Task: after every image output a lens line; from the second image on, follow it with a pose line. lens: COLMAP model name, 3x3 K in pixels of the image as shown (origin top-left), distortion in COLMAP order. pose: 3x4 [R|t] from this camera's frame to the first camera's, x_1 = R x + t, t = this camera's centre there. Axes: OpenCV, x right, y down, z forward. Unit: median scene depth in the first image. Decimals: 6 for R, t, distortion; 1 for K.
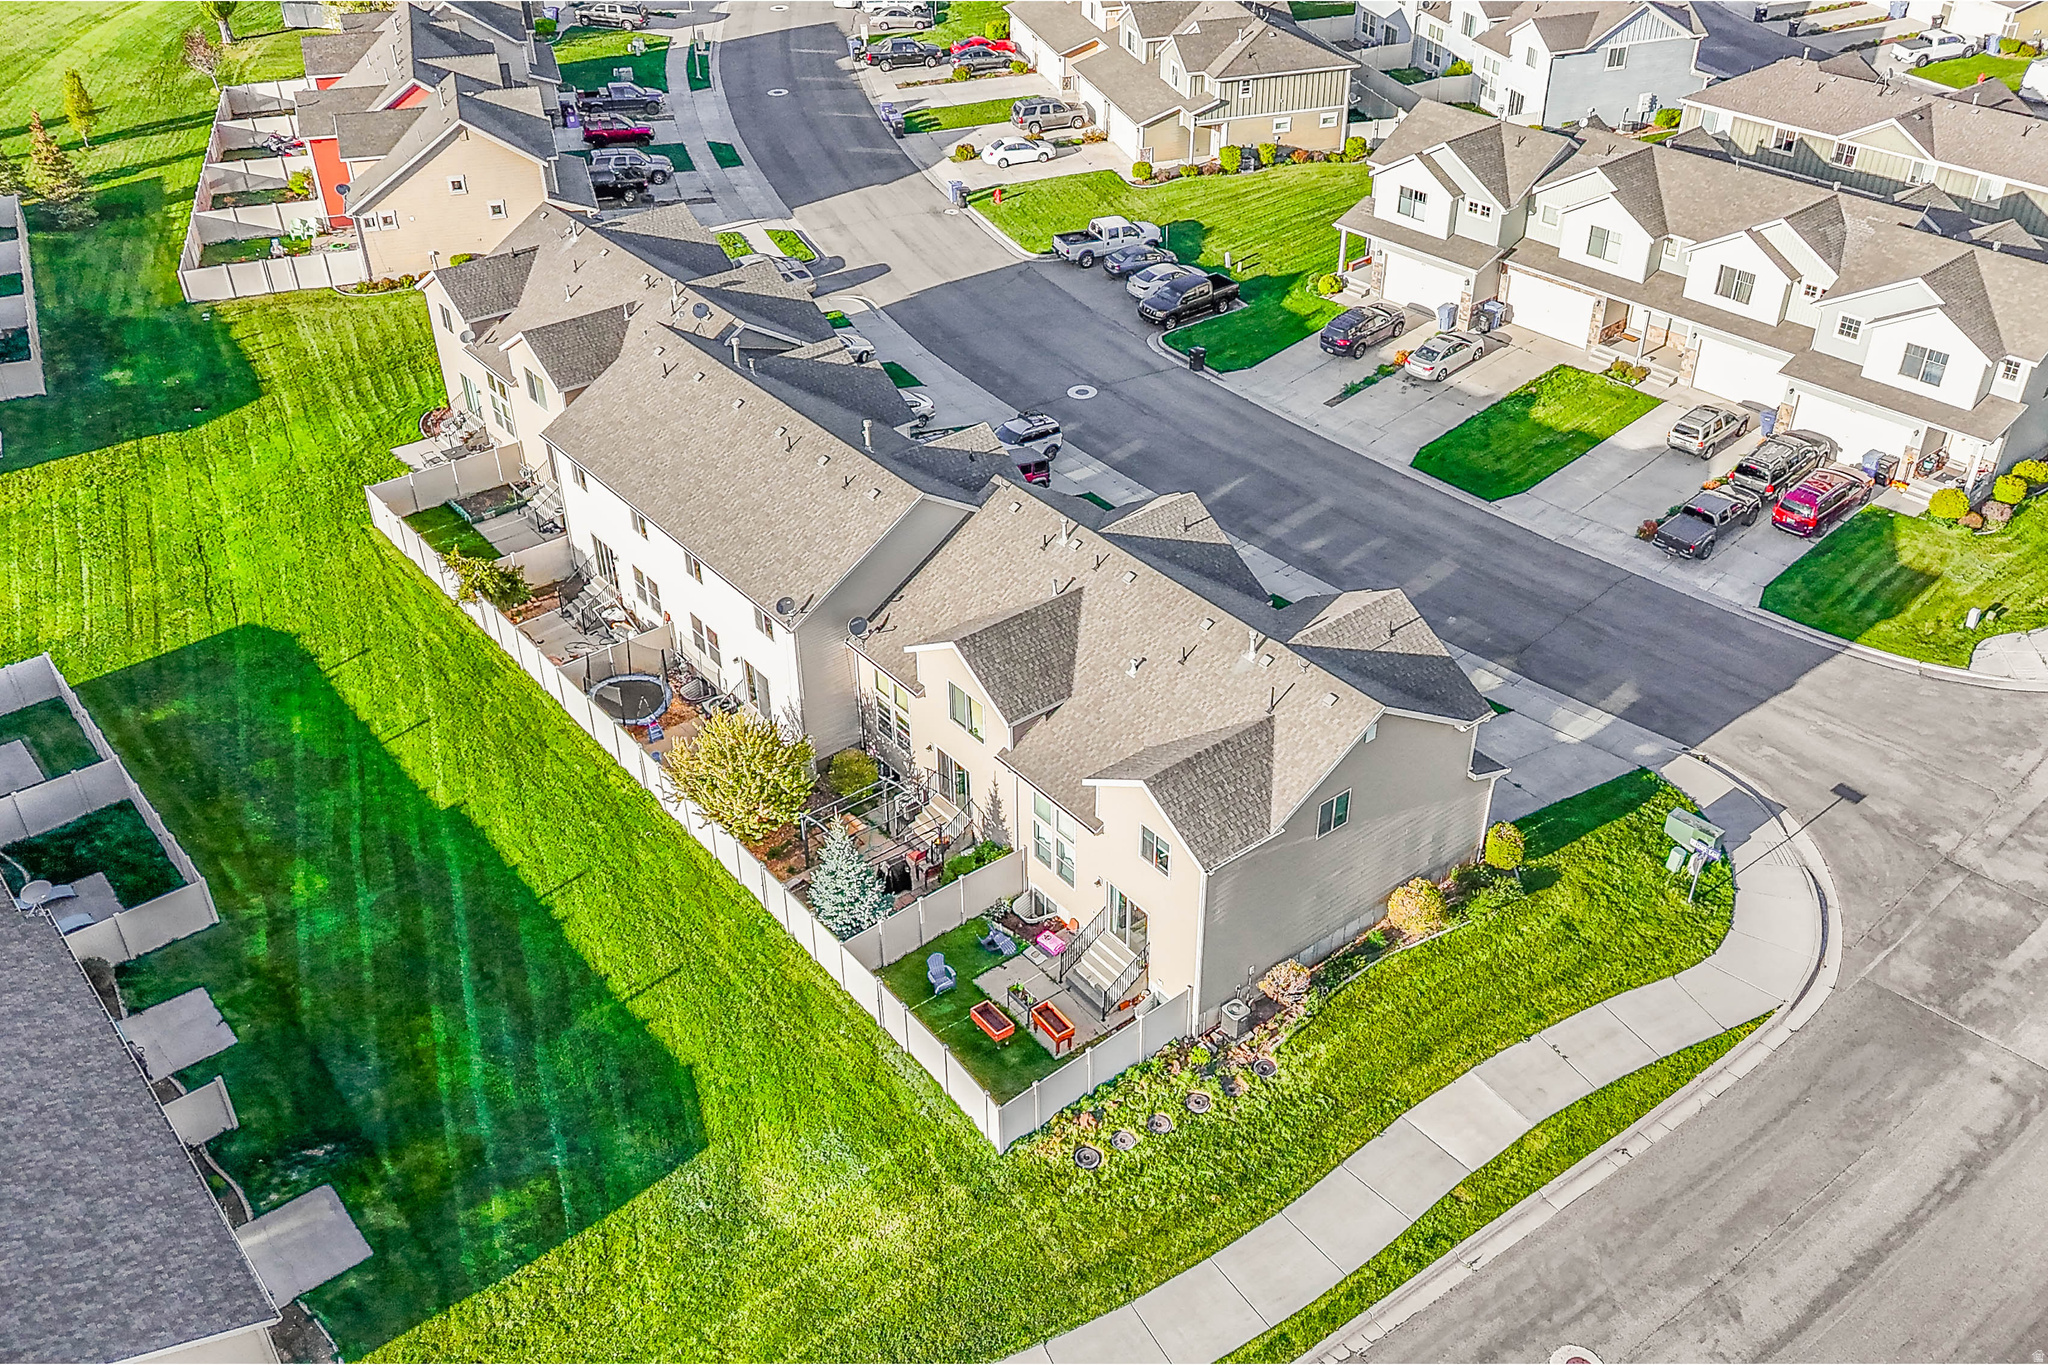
lens RADIAL K [[1789.5, 0, 1027.8], [0, 1789.5, 684.3], [0, 0, 1]] dist [0.063313, -0.061660]
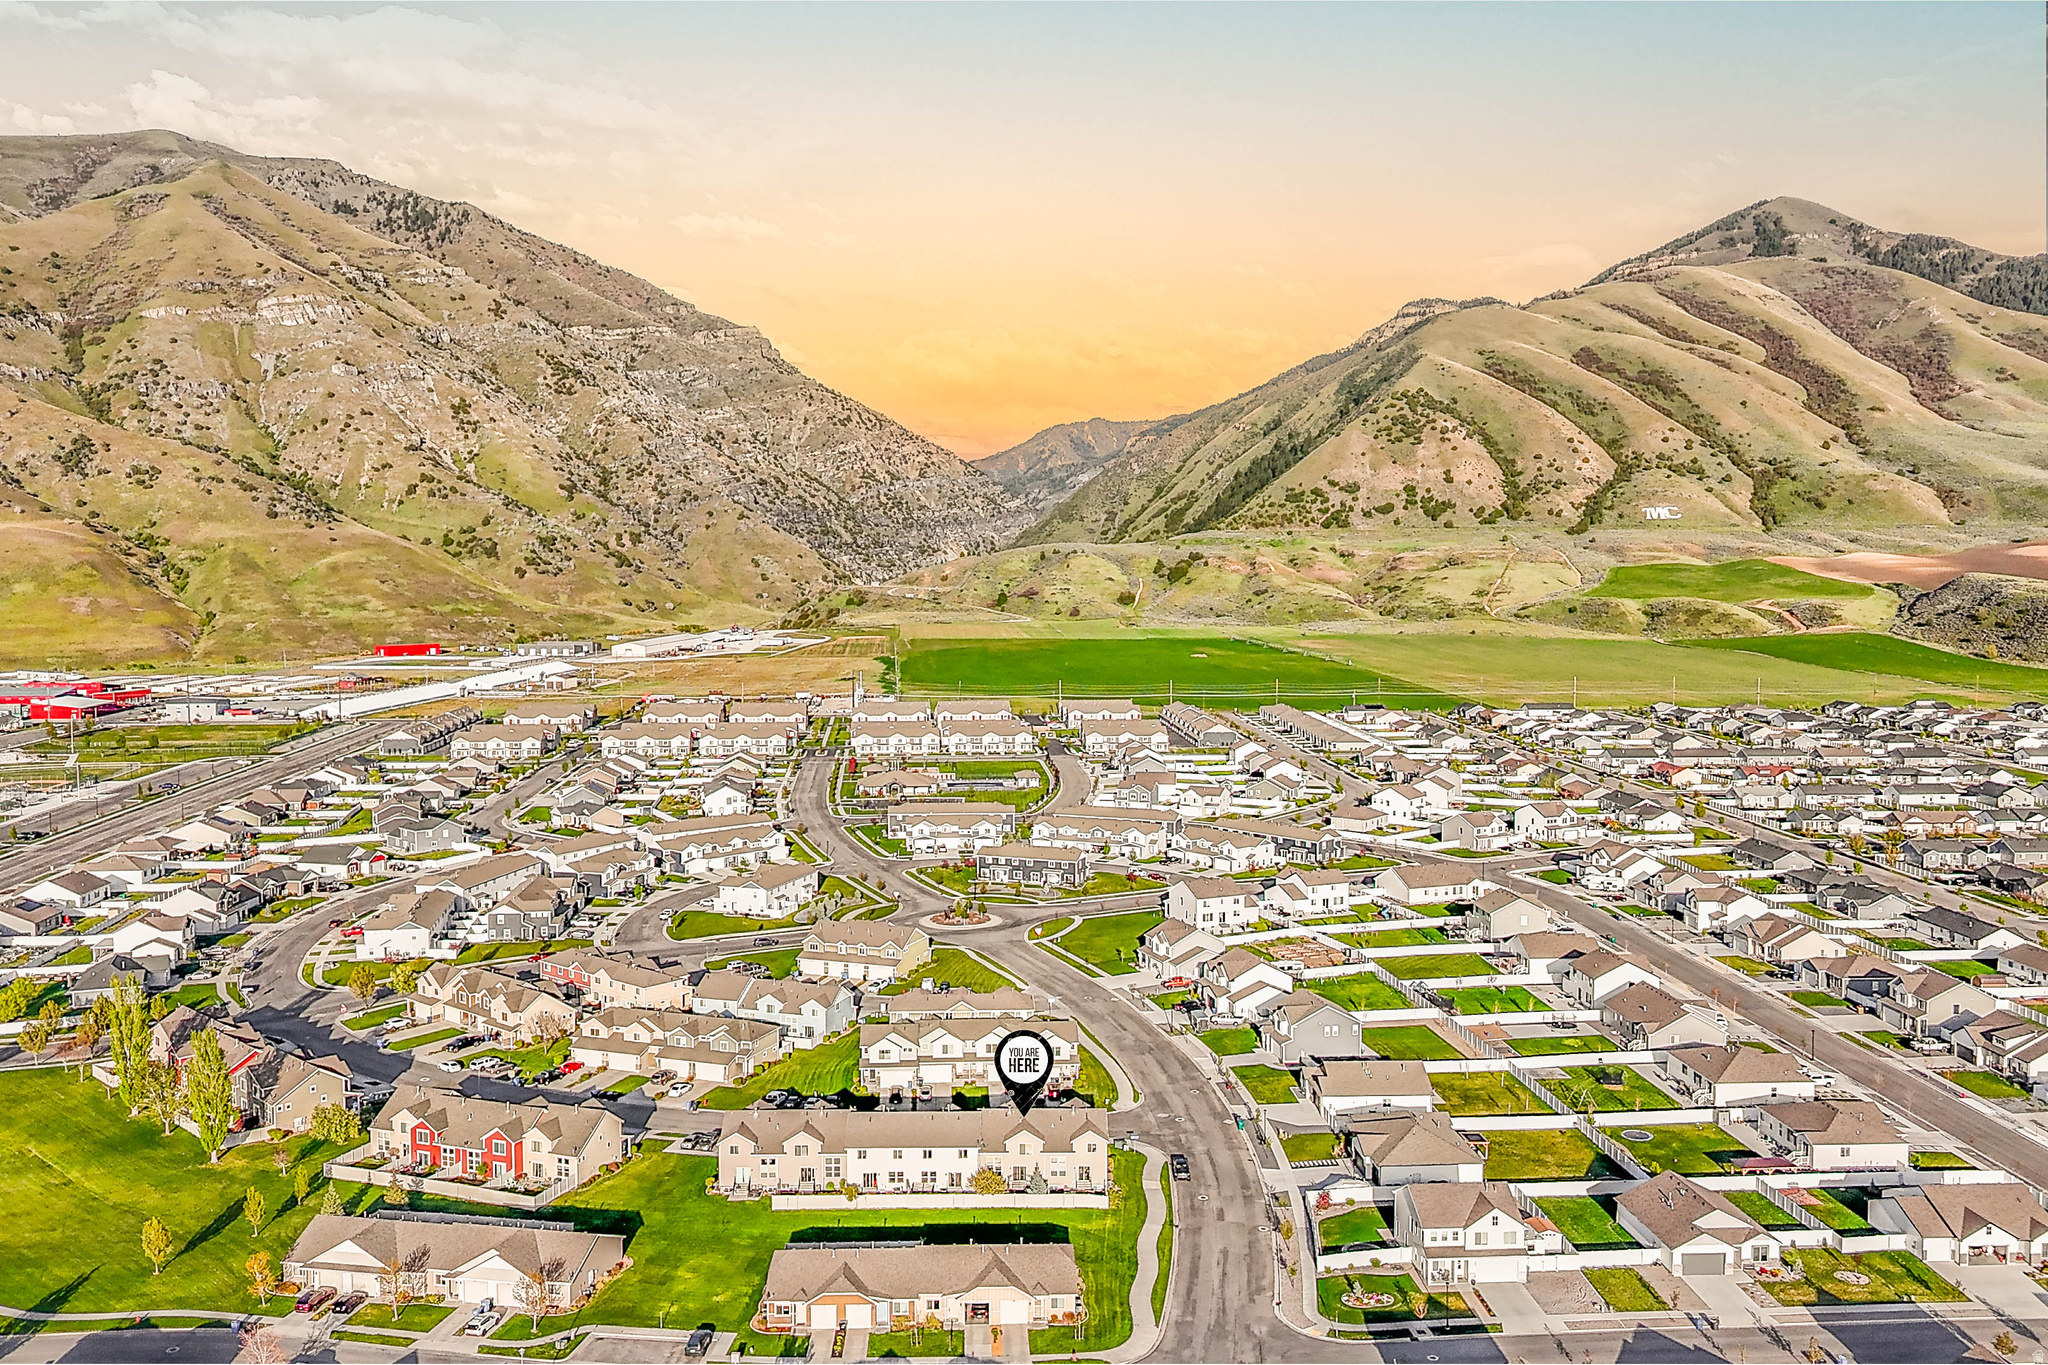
lens RADIAL K [[1789.5, 0, 1027.8], [0, 1789.5, 684.3], [0, 0, 1]] dist [0.063313, -0.061660]
pose [[0.625272, -0.058193, 0.778234, -2.897416], [0.441181, 0.848932, -0.290987, 0.287401], [-0.643735, 0.525288, 0.556487, -1.756904]]
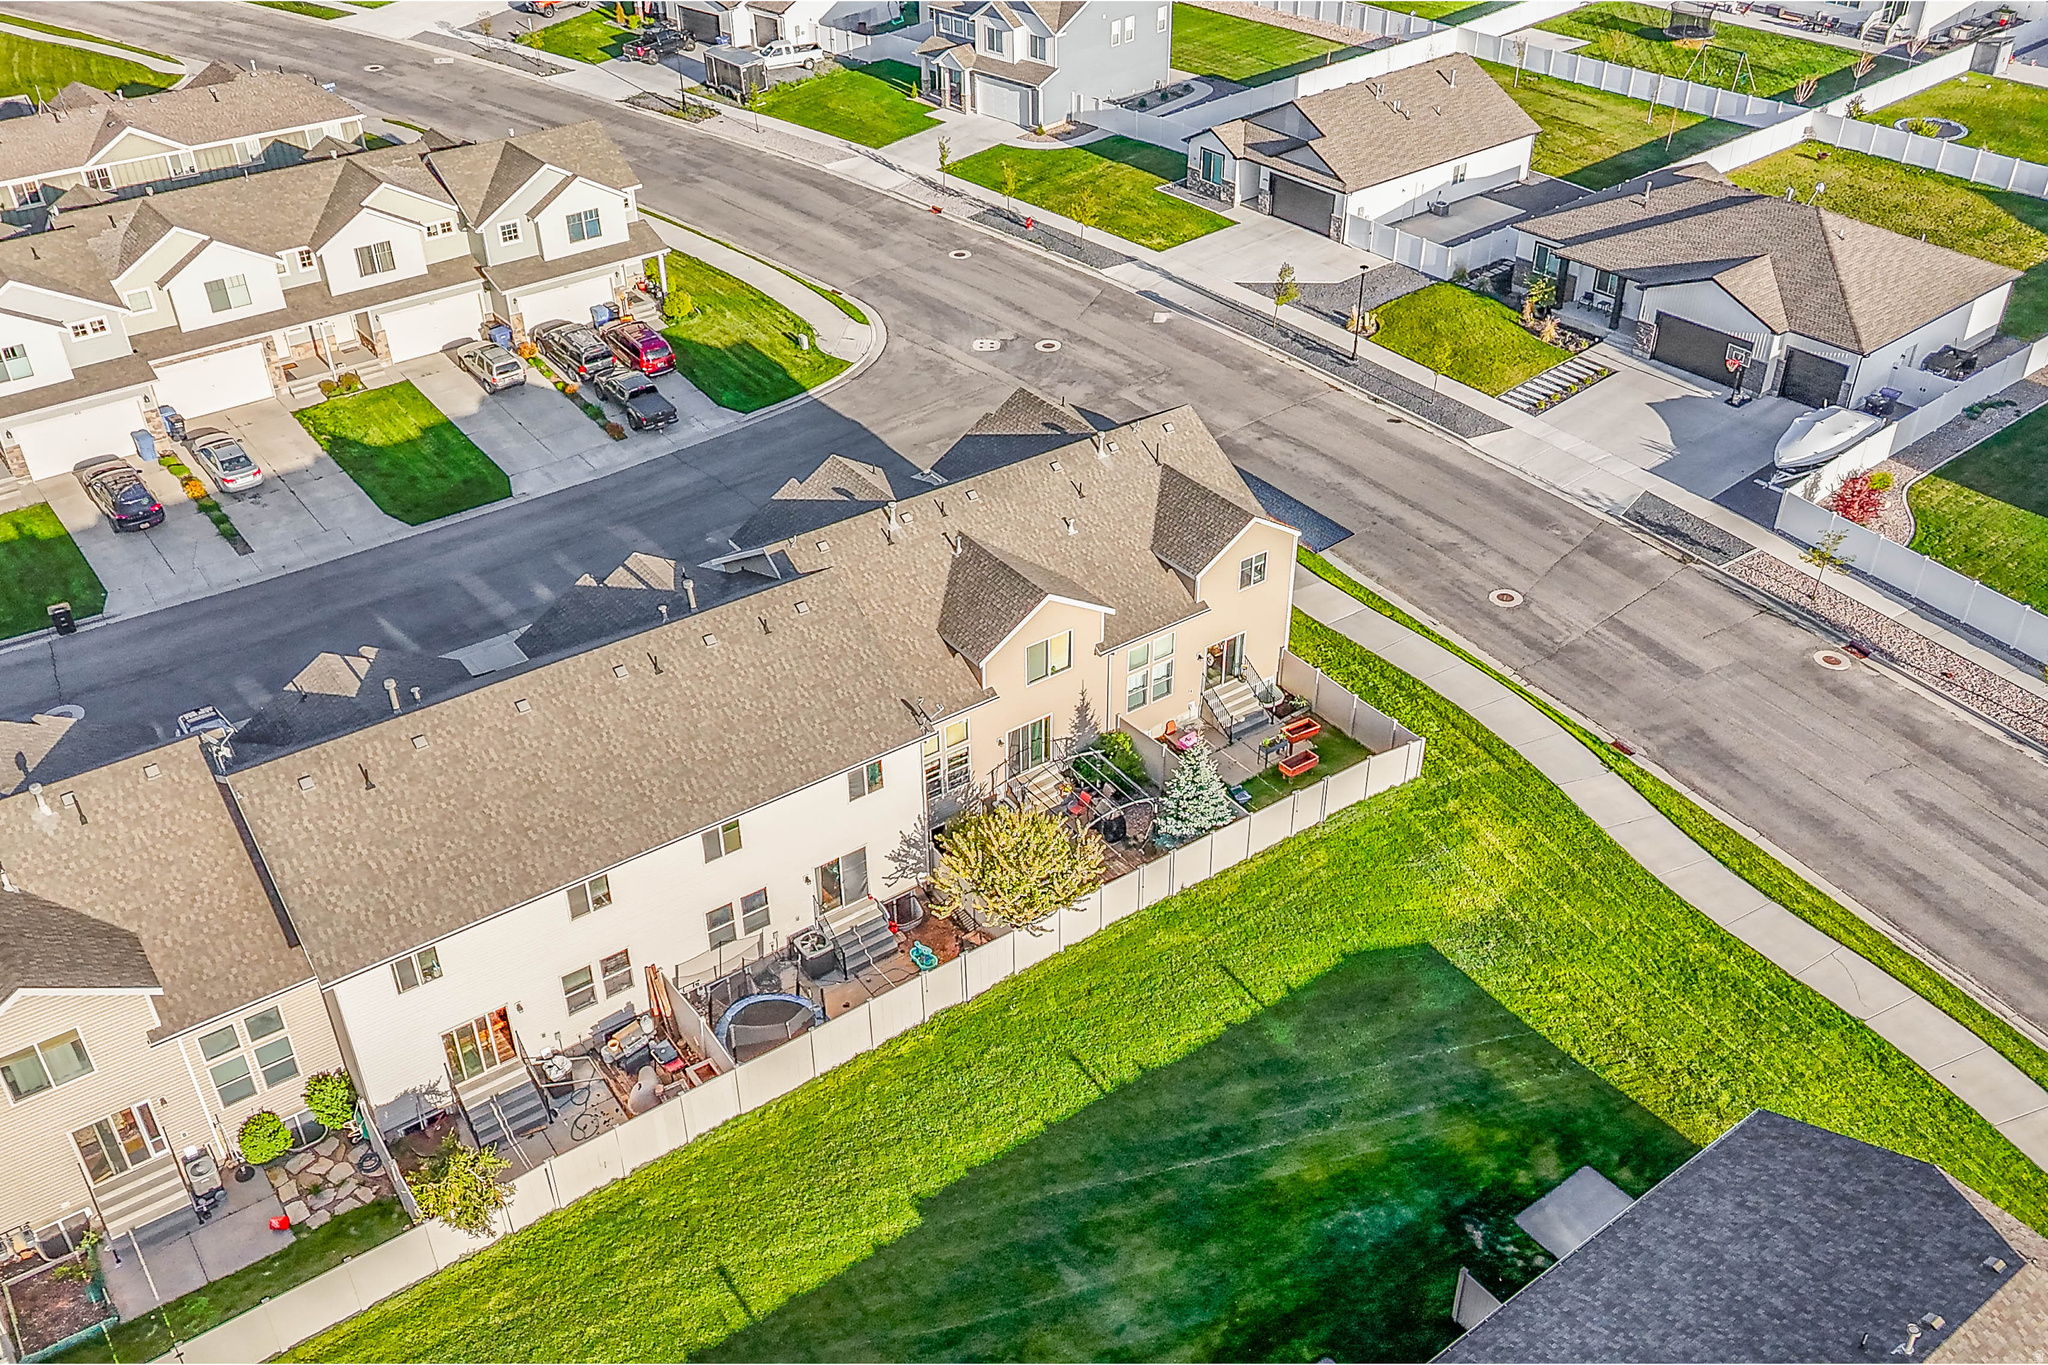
lens RADIAL K [[1789.5, 0, 1027.8], [0, 1789.5, 684.3], [0, 0, 1]] dist [0.063313, -0.061660]
pose [[0.050046, -0.557293, 0.828806, -0.783039], [0.571075, 0.696772, 0.434030, -0.373733], [-0.819371, 0.451589, 0.353127, 0.552481]]
